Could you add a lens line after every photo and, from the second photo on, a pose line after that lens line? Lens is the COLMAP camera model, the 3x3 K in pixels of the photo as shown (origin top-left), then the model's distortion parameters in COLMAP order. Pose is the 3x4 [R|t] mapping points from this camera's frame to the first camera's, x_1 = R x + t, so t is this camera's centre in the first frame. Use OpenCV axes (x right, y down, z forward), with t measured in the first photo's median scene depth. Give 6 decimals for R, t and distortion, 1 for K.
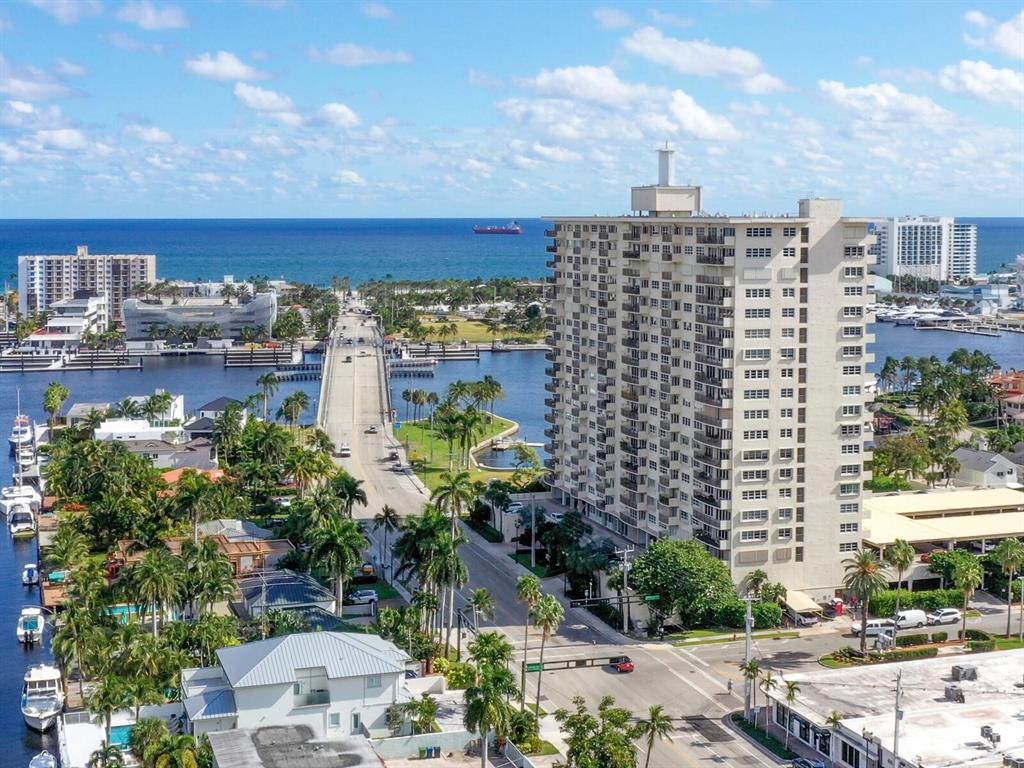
lens RADIAL K [[1369.5, 0, 513.4], [0, 1369.5, 361.4], [0, 0, 1]] dist [-0.030321, 0.000000]
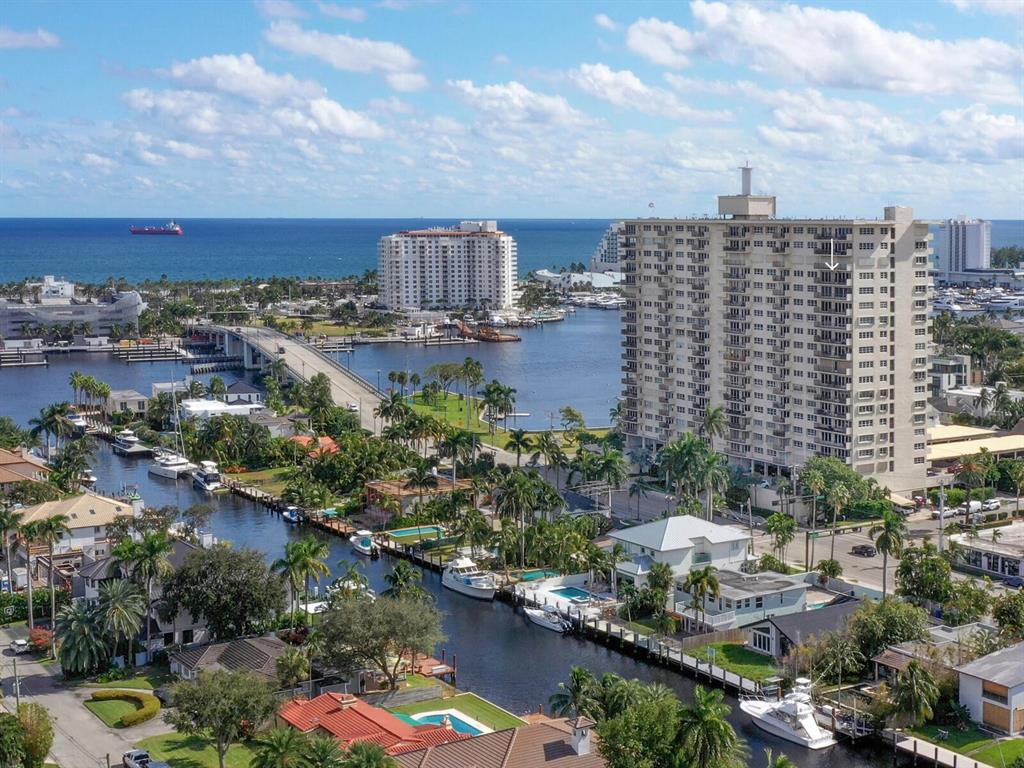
lens RADIAL K [[1408.3, 0, 510.8], [0, 1408.3, 411.8], [0, 0, 1]] dist [-0.011045, 0.000000]
pose [[0.966223, -0.032023, 0.255709, -0.515004], [0.023696, 0.999086, 0.035579, 0.026689], [-0.256615, -0.028318, 0.966099, -0.264291]]
